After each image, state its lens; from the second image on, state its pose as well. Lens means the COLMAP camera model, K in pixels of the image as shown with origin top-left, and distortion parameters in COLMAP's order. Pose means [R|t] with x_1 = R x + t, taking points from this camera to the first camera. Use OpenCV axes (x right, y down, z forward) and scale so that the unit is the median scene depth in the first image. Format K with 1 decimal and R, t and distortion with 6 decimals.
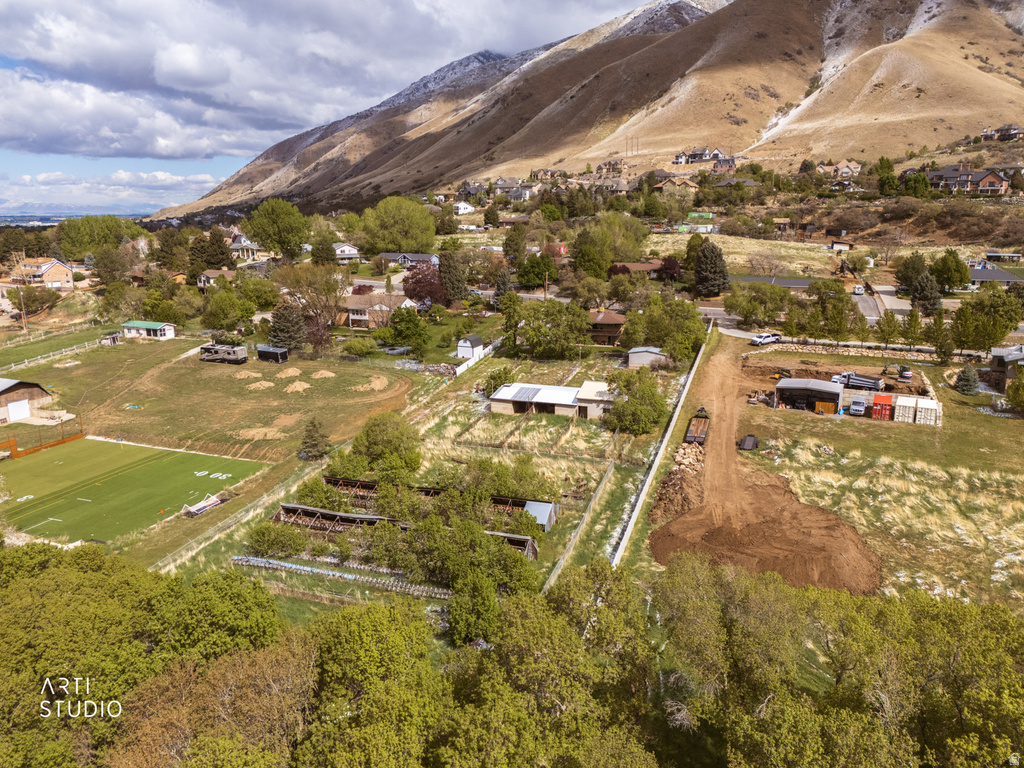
lens RADIAL K [[747.3, 0, 515.7], [0, 747.3, 382.3], [0, 0, 1]] dist [0.080763, -0.070268]
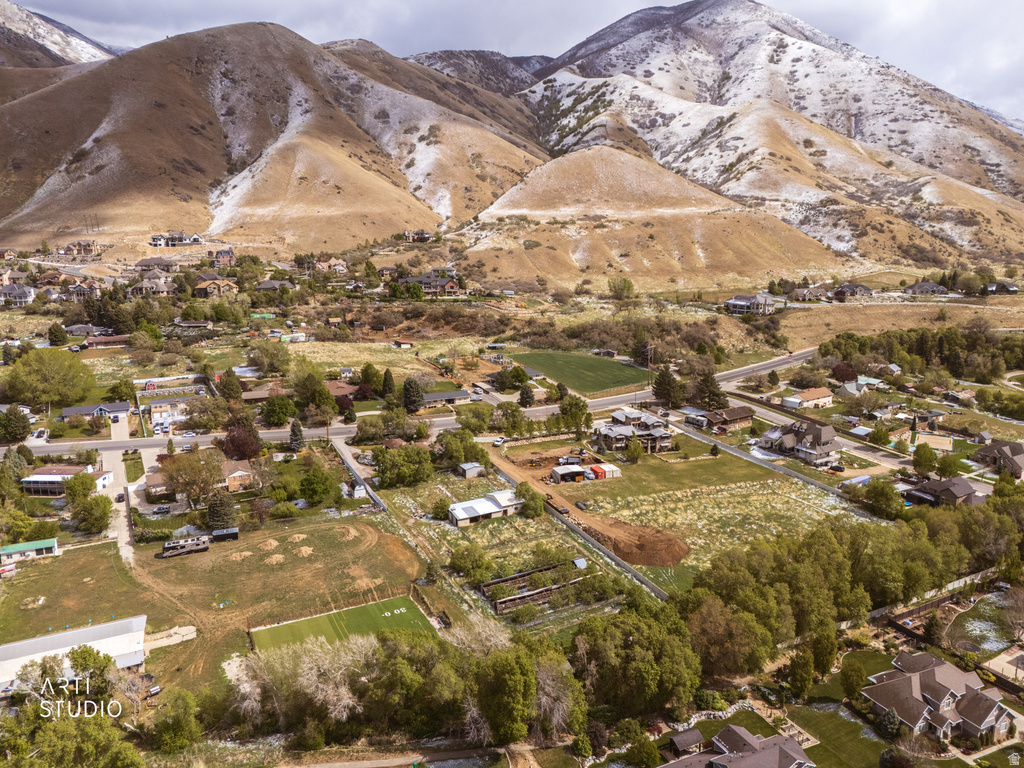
lens RADIAL K [[747.3, 0, 514.1], [0, 747.3, 386.1], [0, 0, 1]] dist [0.080763, -0.070268]
pose [[0.675242, -0.161221, 0.719761, -0.696595], [0.169438, 0.983628, 0.061367, -0.224018], [-0.717871, 0.080517, 0.691504, -0.209196]]
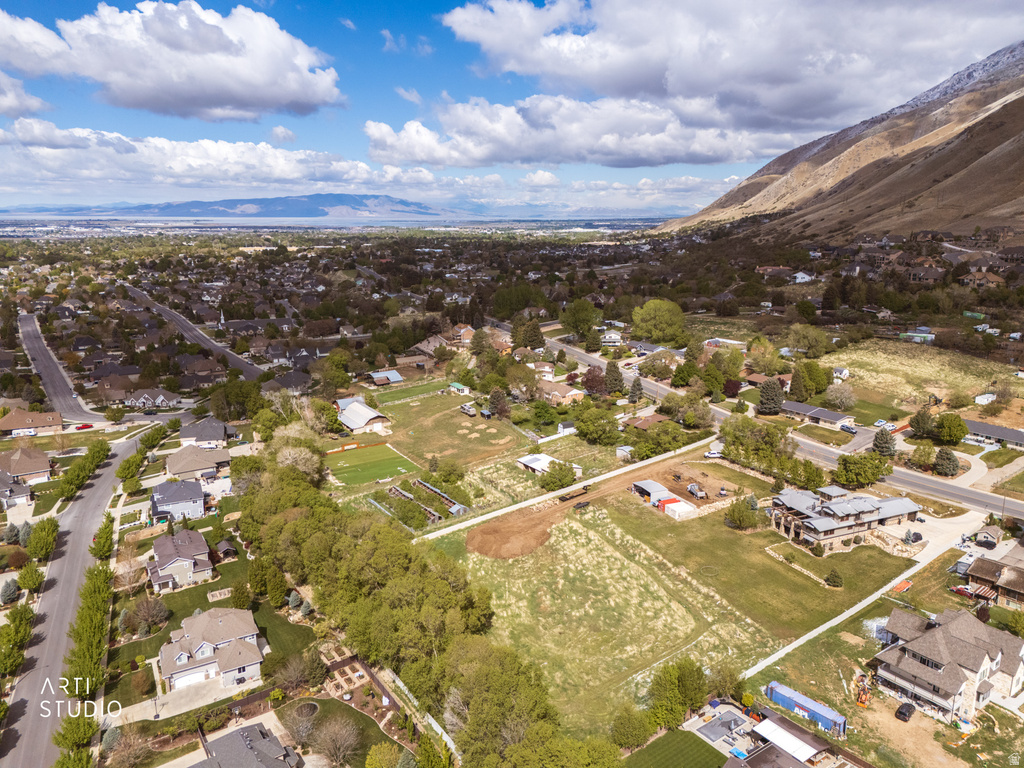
lens RADIAL K [[747.3, 0, 514.3], [0, 747.3, 381.3], [0, 0, 1]] dist [0.080763, -0.070268]
pose [[0.797828, 0.131278, -0.588419, 0.706610], [-0.131503, 0.990398, 0.042657, -0.173606], [0.588369, 0.043346, 0.807430, -0.441494]]
